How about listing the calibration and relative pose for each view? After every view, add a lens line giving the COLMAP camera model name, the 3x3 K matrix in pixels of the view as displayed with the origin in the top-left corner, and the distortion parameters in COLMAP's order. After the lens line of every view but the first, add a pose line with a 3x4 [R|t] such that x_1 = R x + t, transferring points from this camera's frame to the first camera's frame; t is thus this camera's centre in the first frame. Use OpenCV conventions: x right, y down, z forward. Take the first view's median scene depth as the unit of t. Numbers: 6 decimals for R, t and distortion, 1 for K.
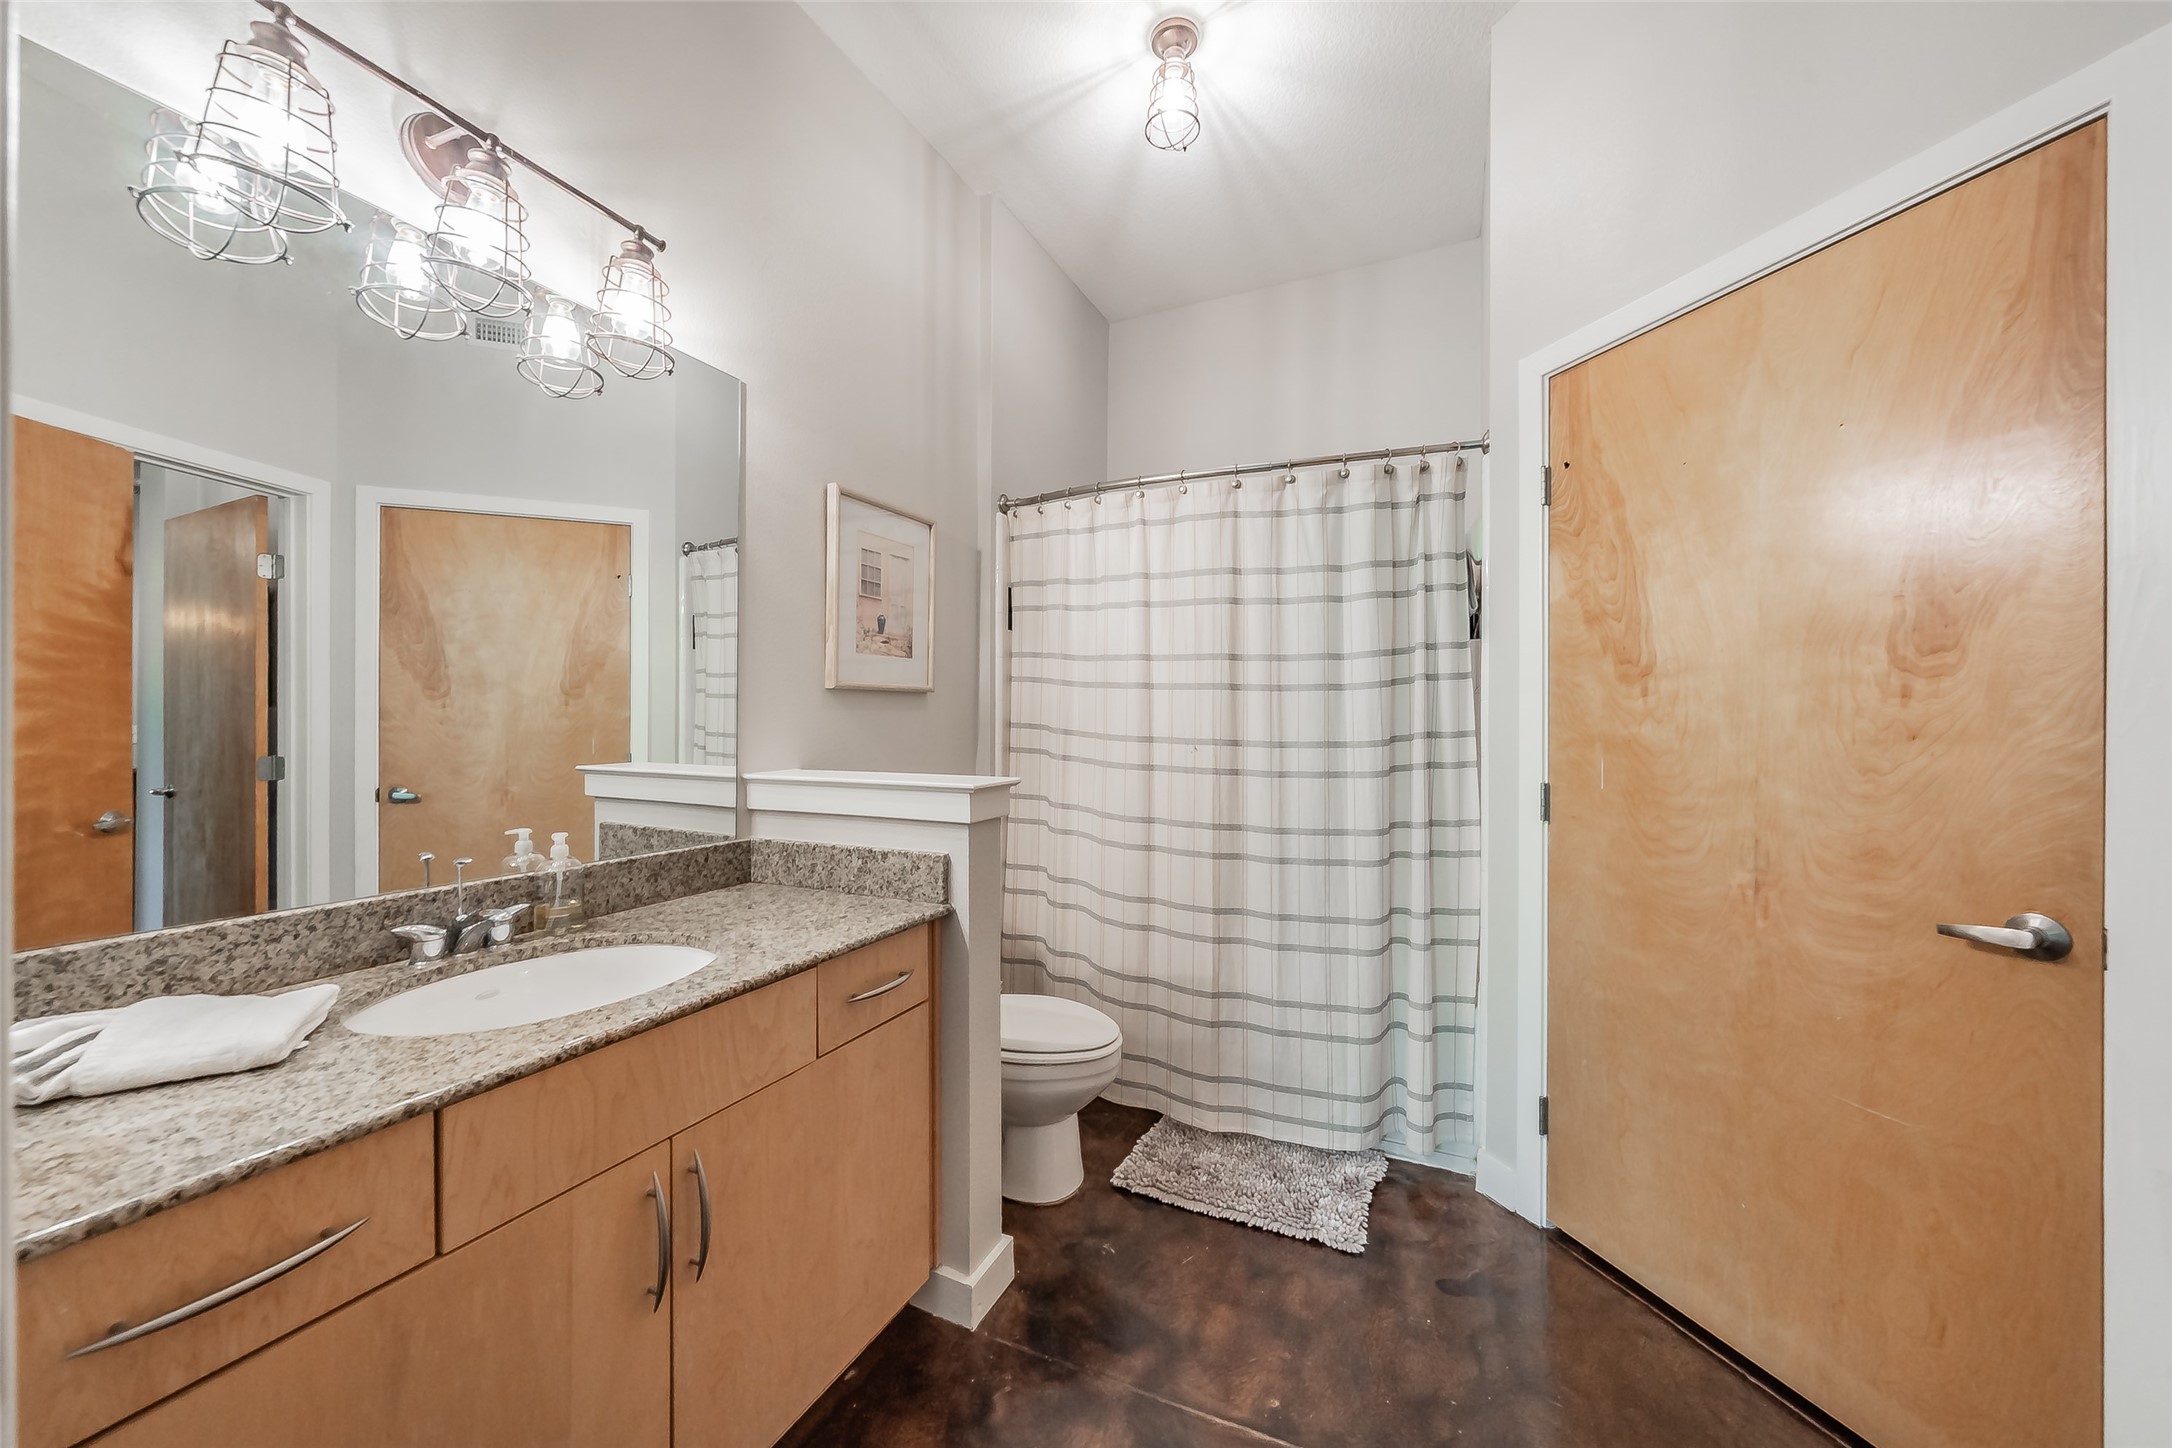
lens RADIAL K [[772.4, 0, 1090.2], [0, 772.4, 729.6], [0, 0, 1]] dist [-0.002539, -0.001314]
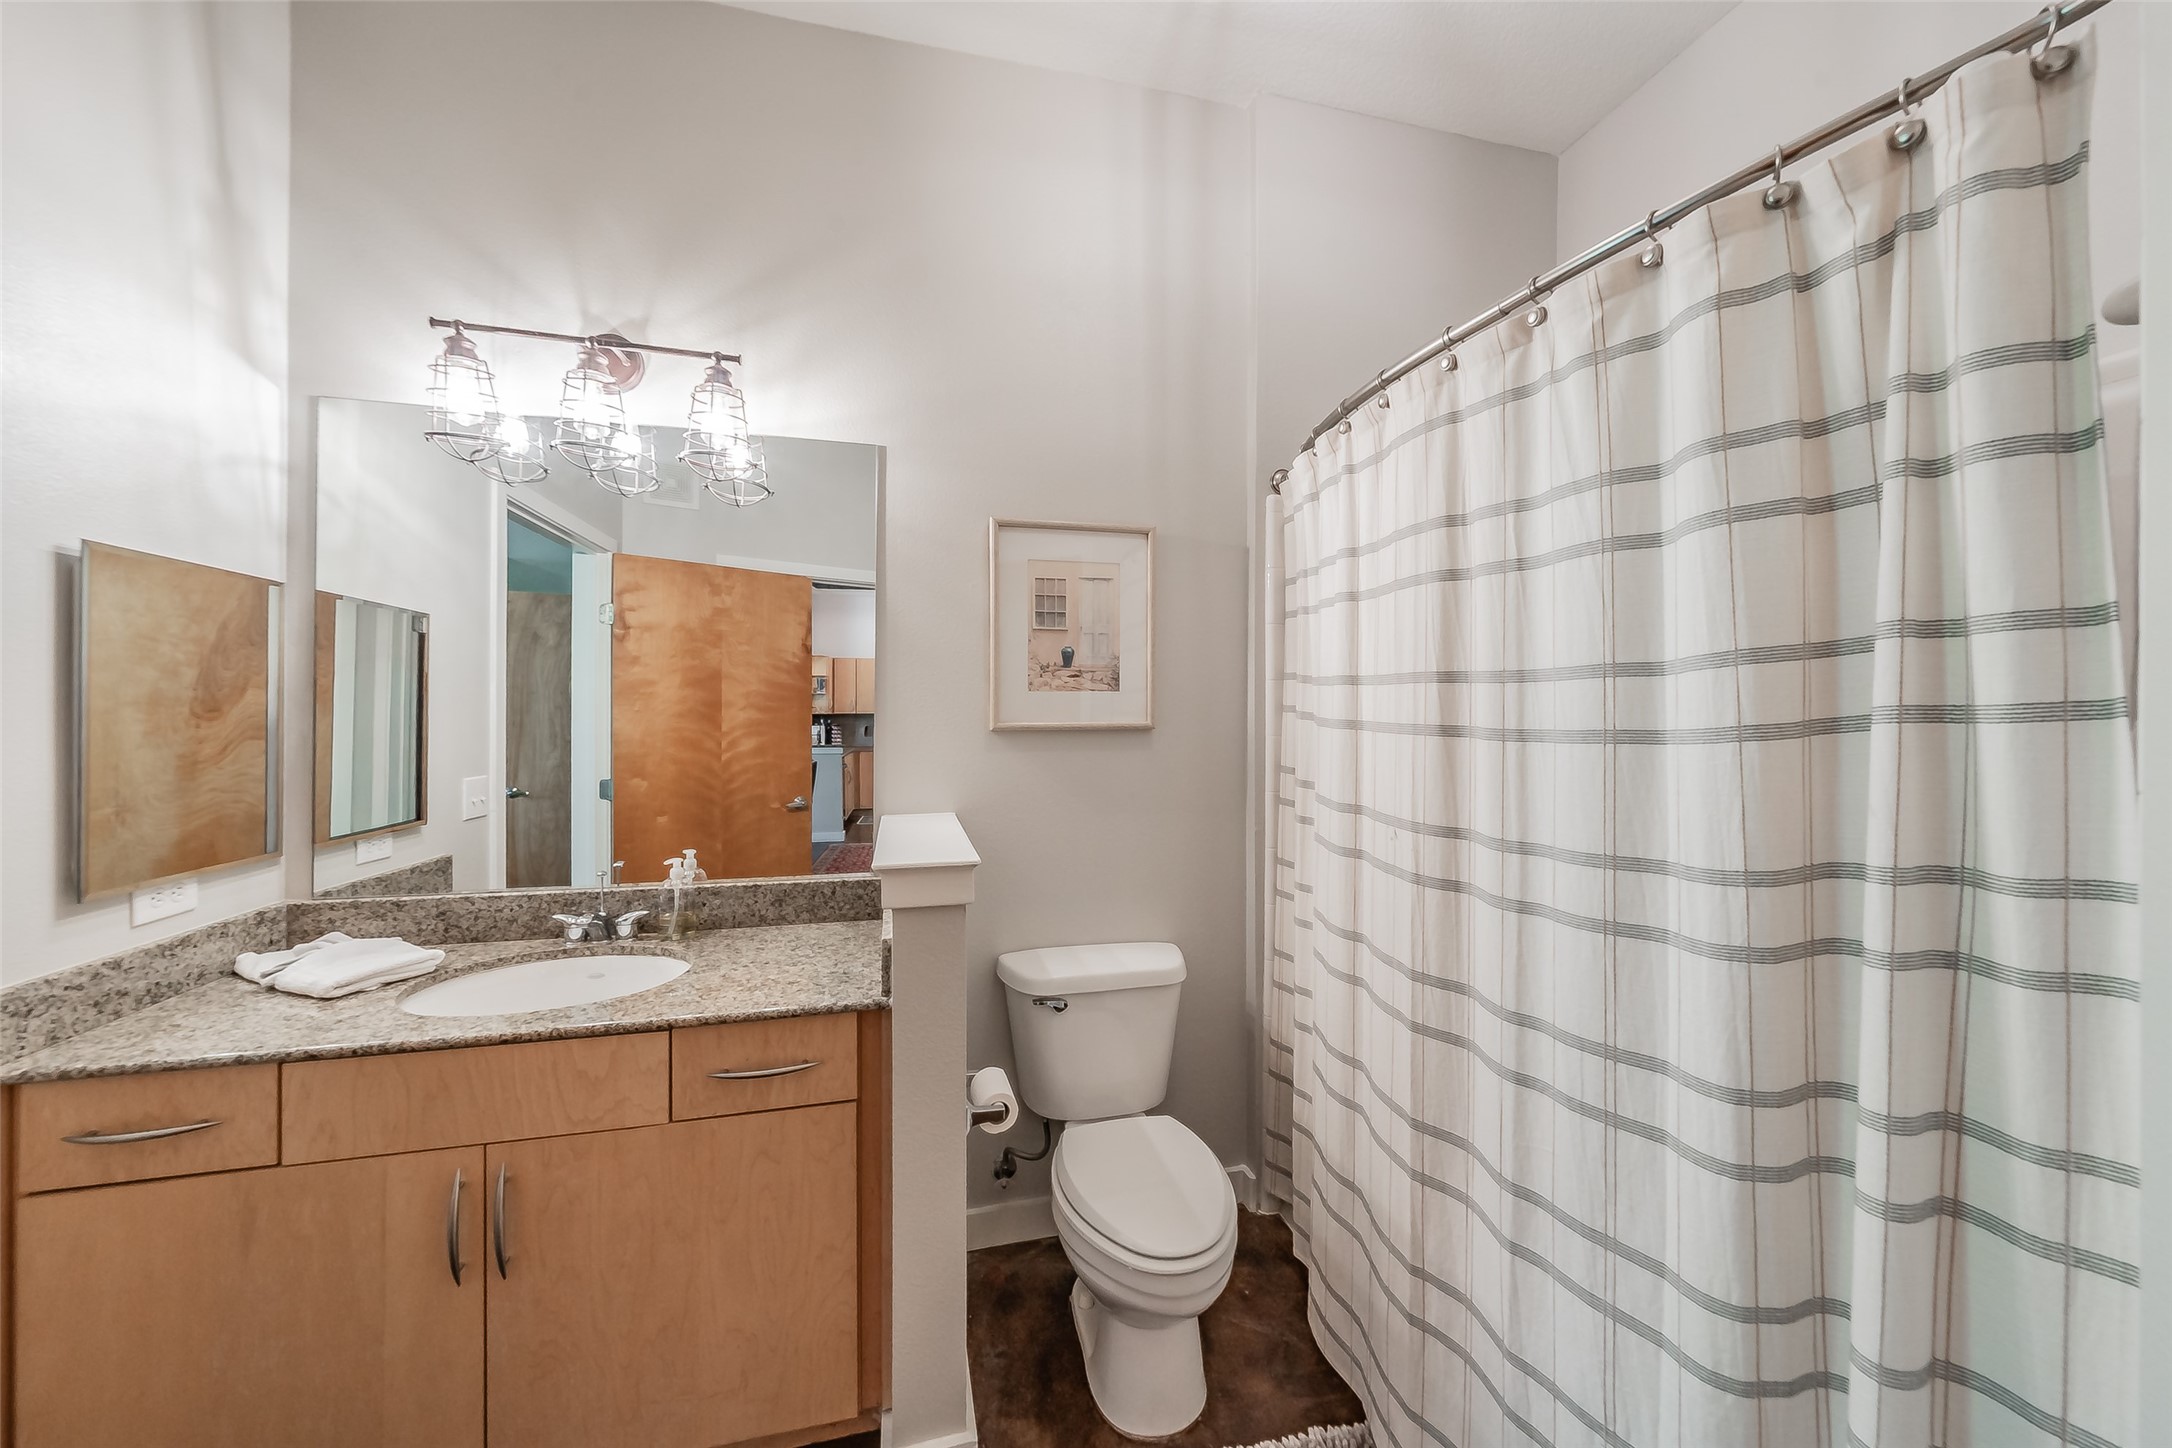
lens RADIAL K [[764.7, 0, 1086.2], [0, 764.7, 720.0], [0, 0, 1]] dist [-0.000700, -0.000701]
pose [[0.636203, 0.001504, -0.771520, 0.458647], [-0.009036, 0.999944, -0.005501, -0.059680], [0.771469, 0.010471, 0.636181, 0.467407]]
